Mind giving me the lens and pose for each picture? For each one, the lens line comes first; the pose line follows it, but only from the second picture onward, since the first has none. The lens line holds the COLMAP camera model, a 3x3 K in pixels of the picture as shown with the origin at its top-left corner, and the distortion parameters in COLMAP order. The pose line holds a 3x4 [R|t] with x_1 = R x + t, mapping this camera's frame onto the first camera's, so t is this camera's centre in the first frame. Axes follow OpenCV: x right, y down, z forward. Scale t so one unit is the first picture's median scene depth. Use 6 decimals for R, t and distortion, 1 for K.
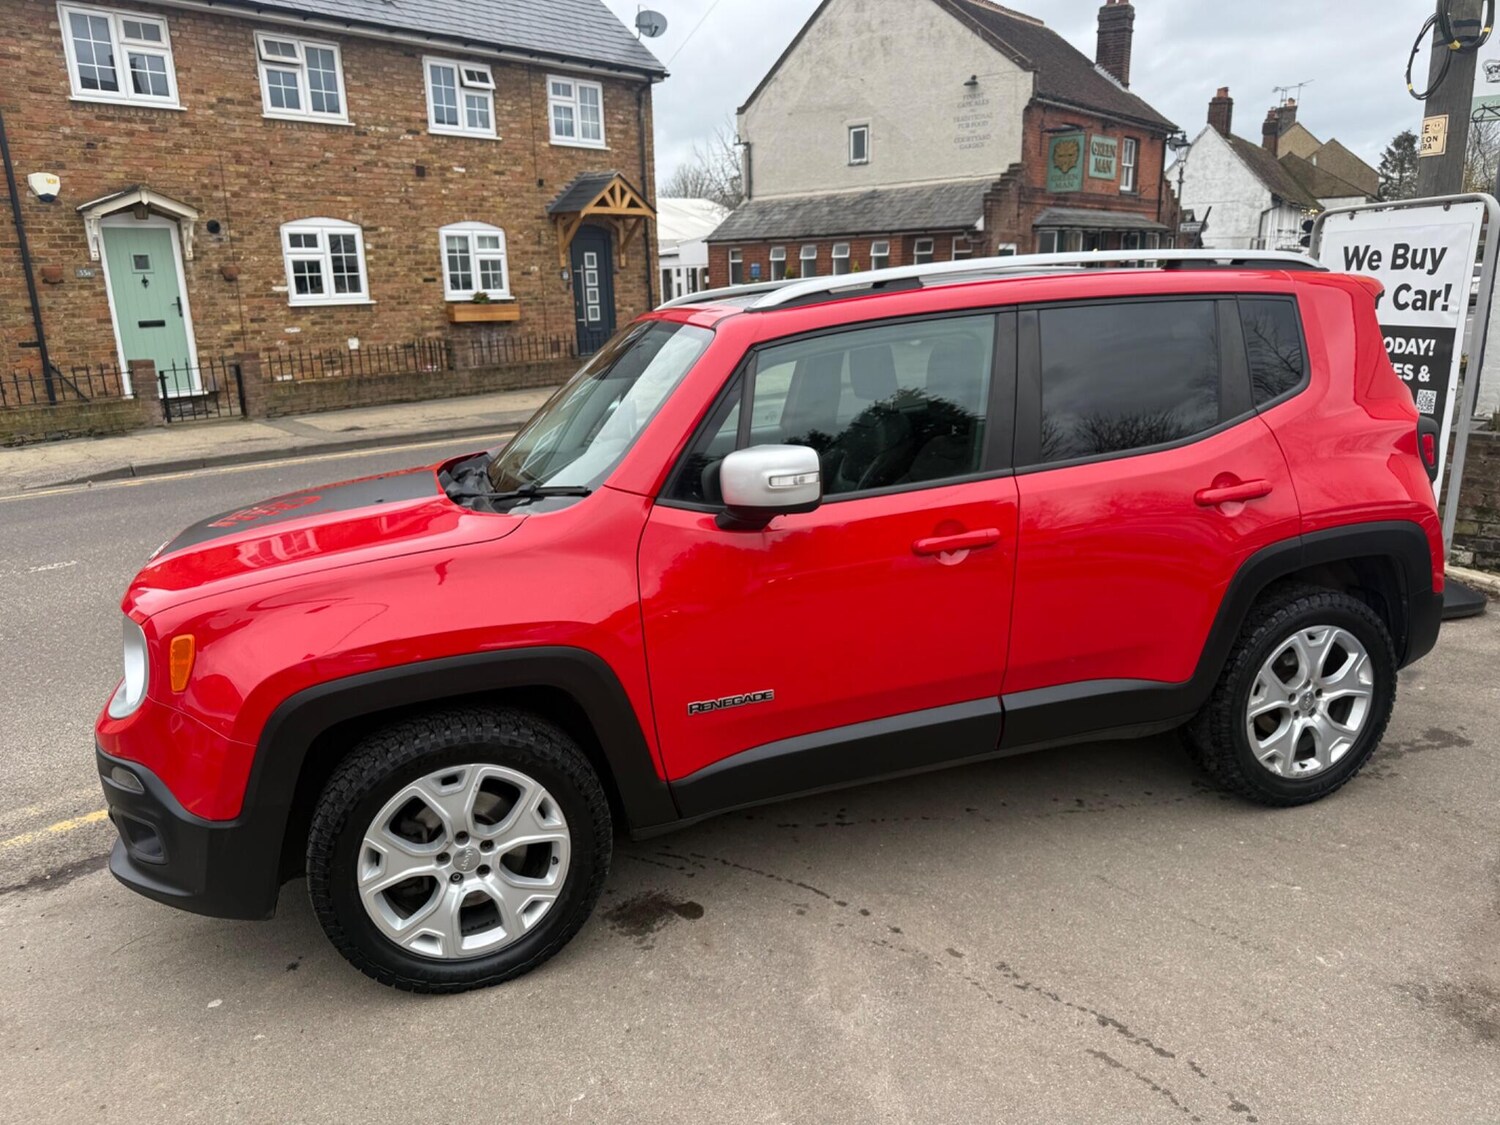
lens RADIAL K [[1065.9, 0, 749.2], [0, 1065.9, 580.3], [0, 0, 1]] dist [0.026888, -0.026523]
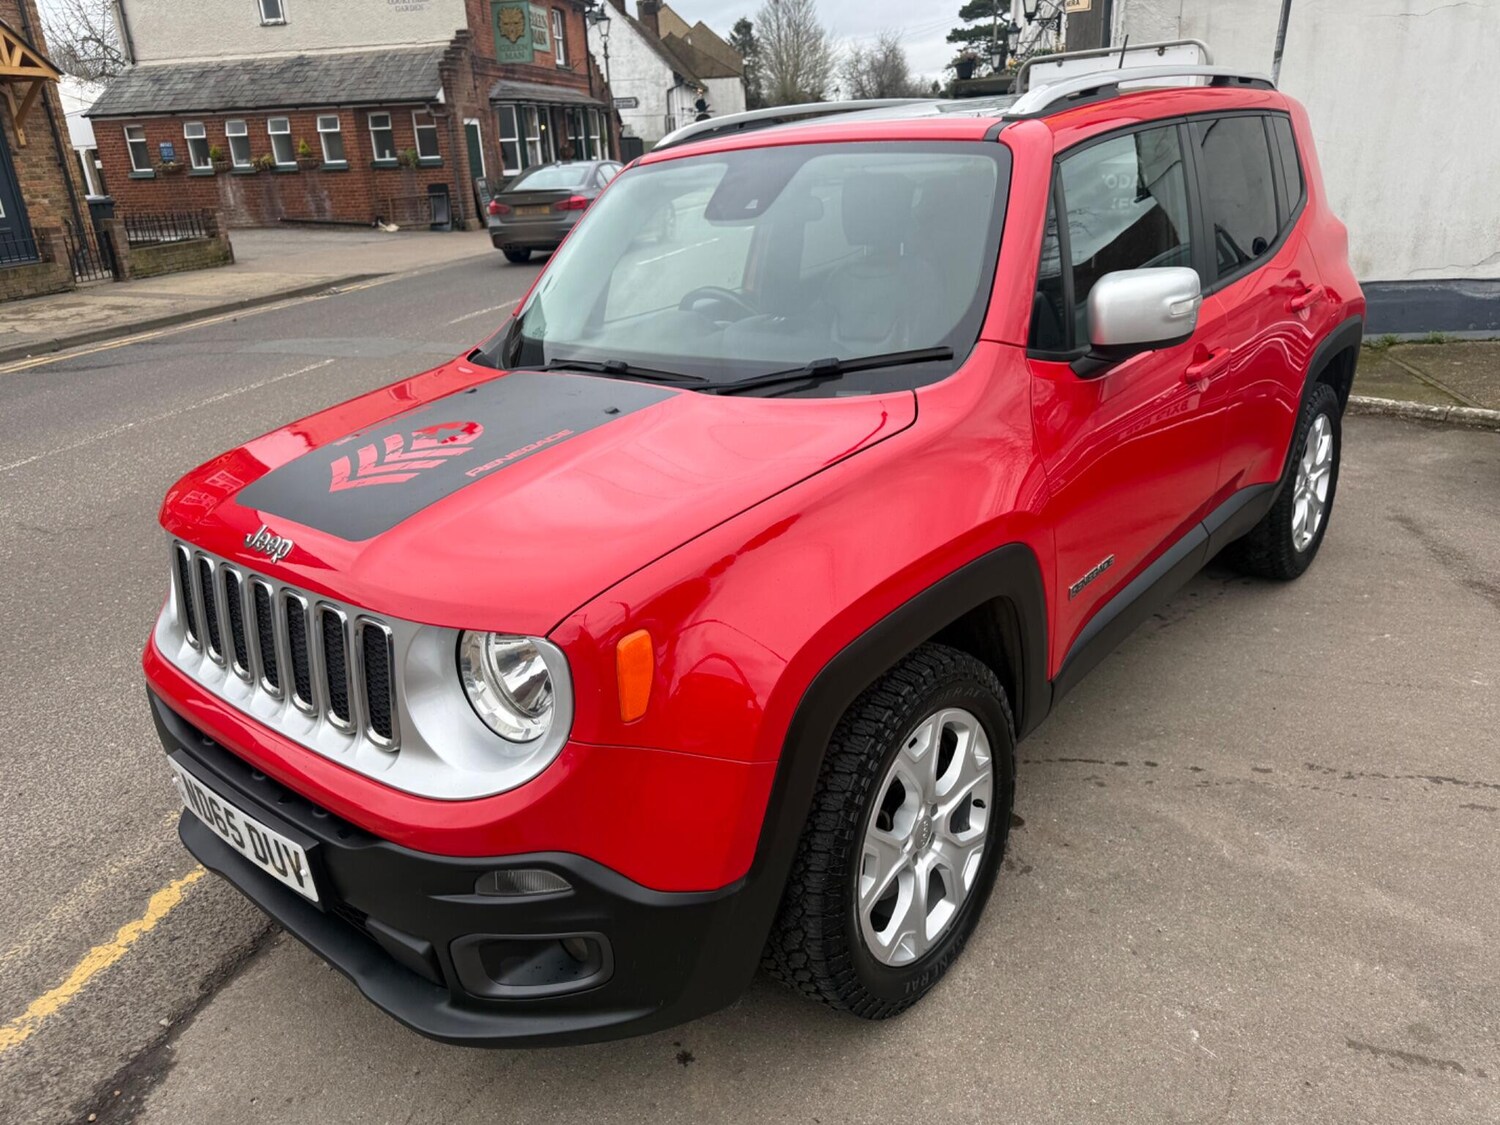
lens RADIAL K [[1065.9, 0, 750.4], [0, 1065.9, 570.8], [0, 0, 1]] dist [0.026888, -0.026523]
pose [[0.855606, -0.204309, 0.475601, -0.107602], [0.161909, 0.978338, 0.129000, -0.007659], [-0.491654, -0.033369, 0.870151, 0.057490]]
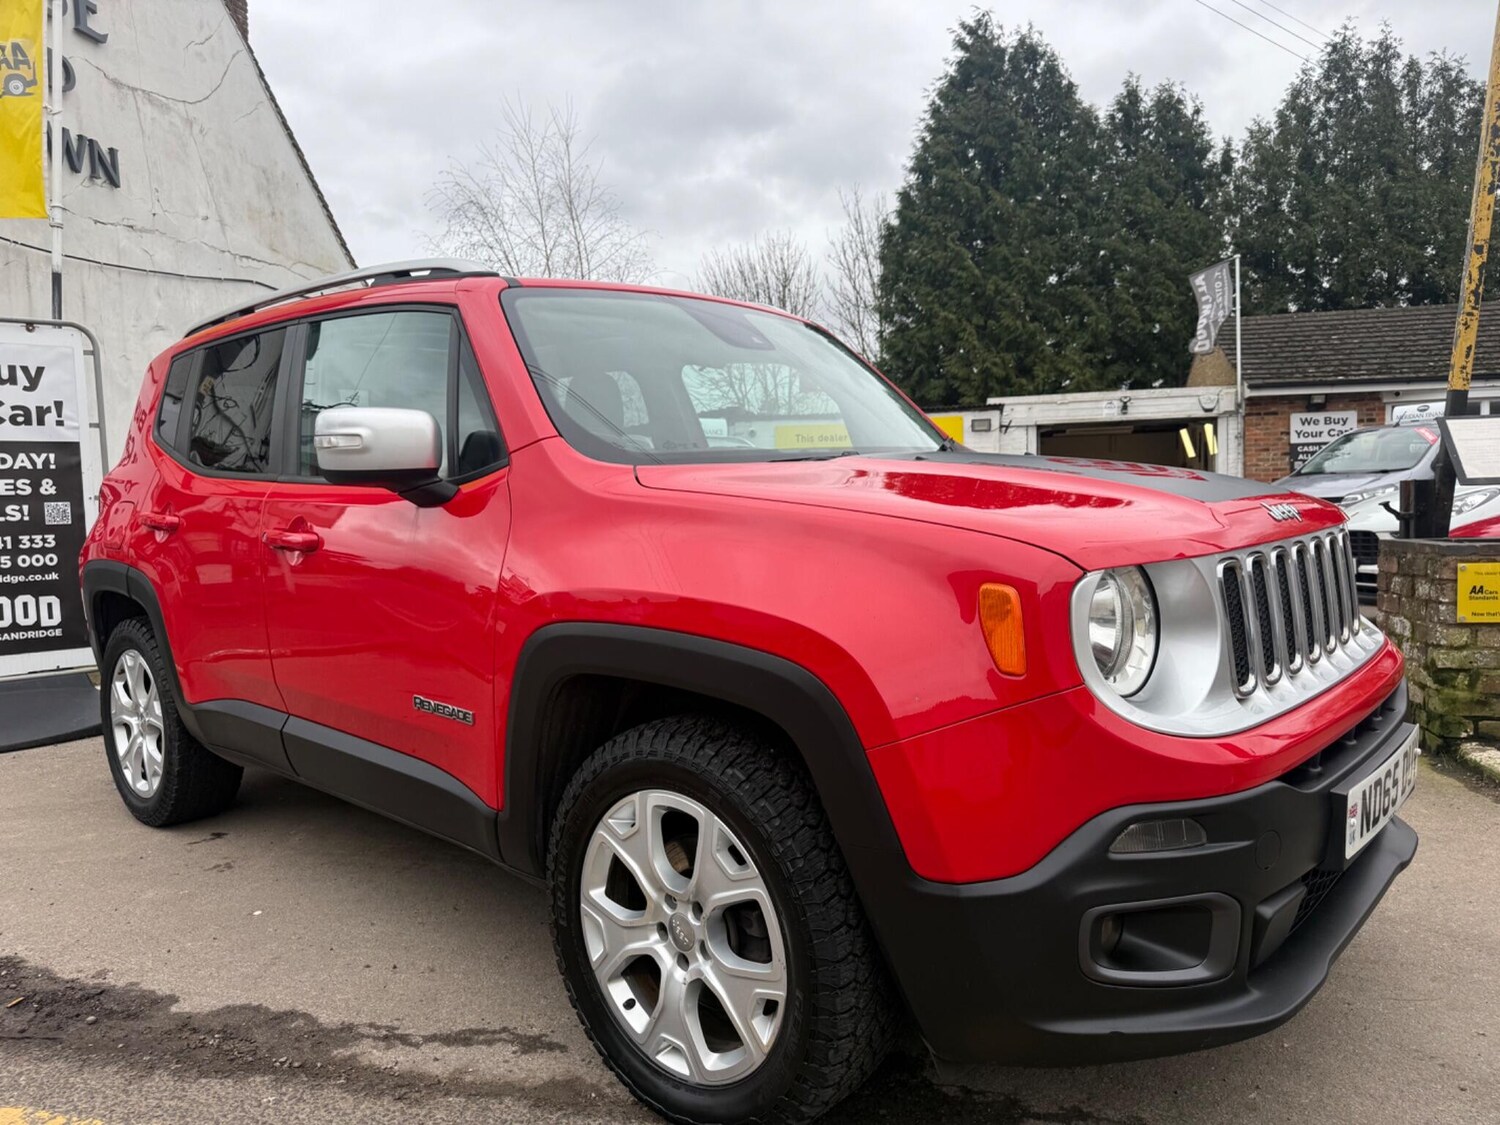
lens RADIAL K [[1065.9, 0, 735.1], [0, 1065.9, 567.6], [0, 0, 1]] dist [0.026888, -0.026523]
pose [[-0.485634, -0.017707, 0.873983, -0.168232], [0.273582, 0.946491, 0.171194, -0.033880], [-0.830248, 0.322244, -0.454804, 0.276833]]
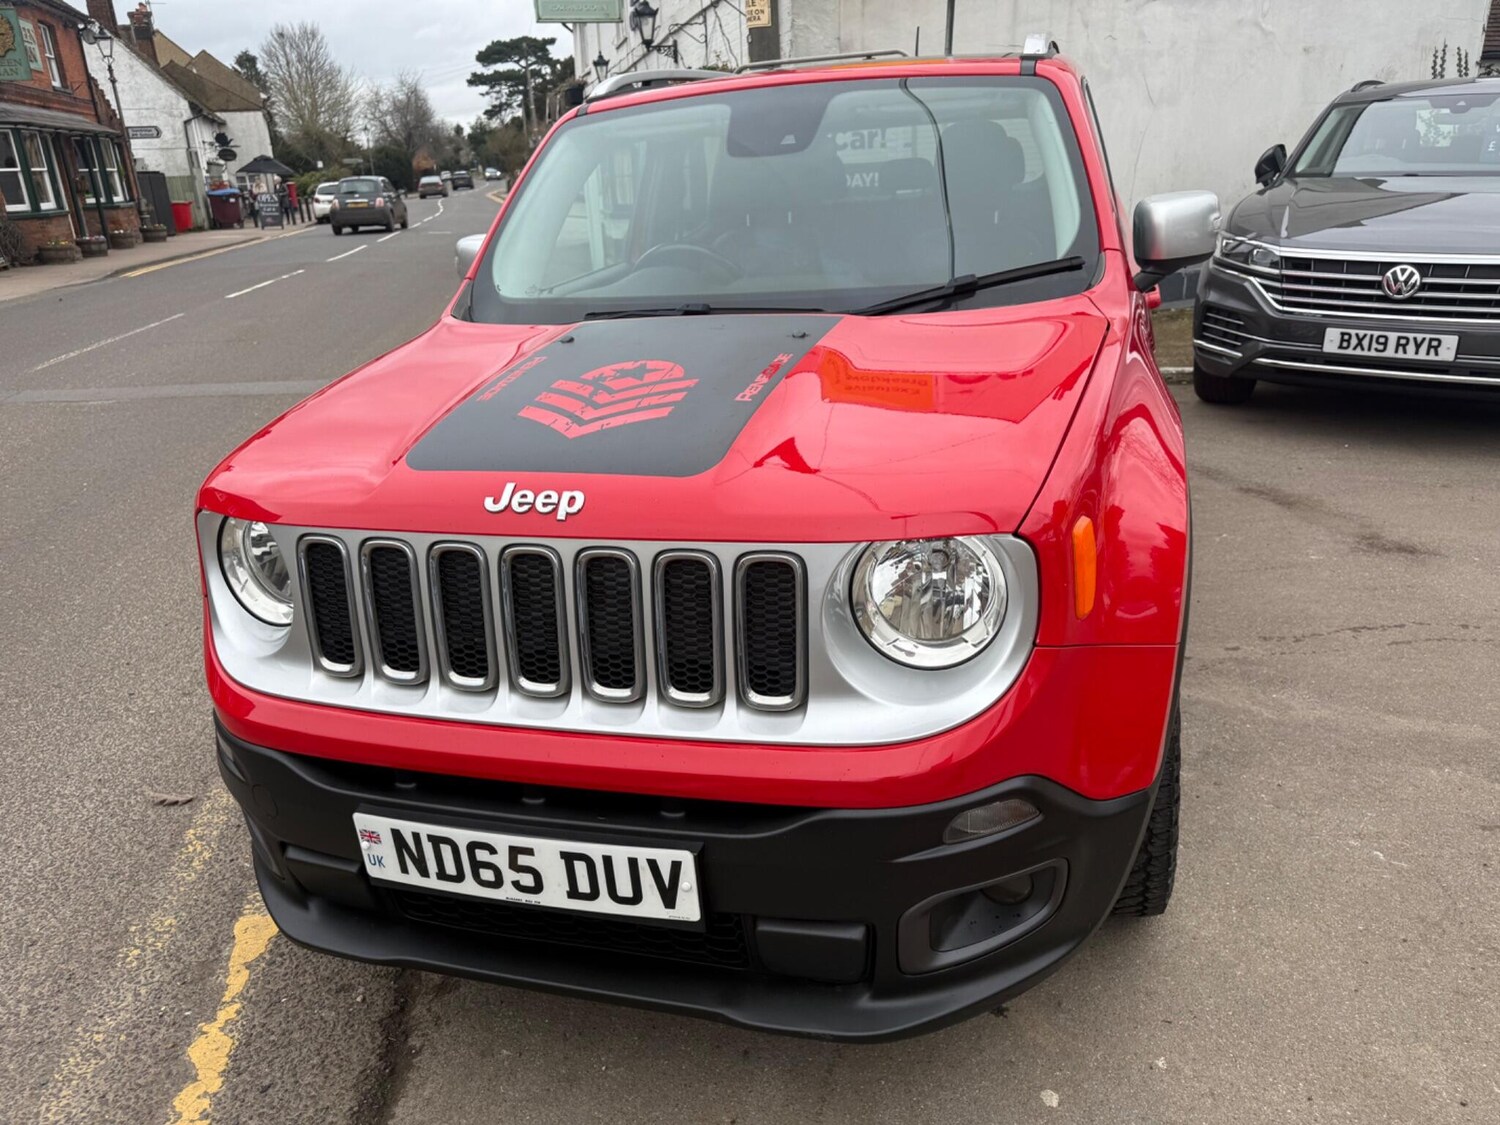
lens RADIAL K [[1065.9, 0, 755.0], [0, 1065.9, 564.4], [0, 0, 1]] dist [0.026888, -0.026523]
pose [[0.576025, -0.284394, 0.766365, -0.154229], [0.246306, 0.954340, 0.169019, -0.009563], [-0.779441, 0.091401, 0.619772, 0.108822]]
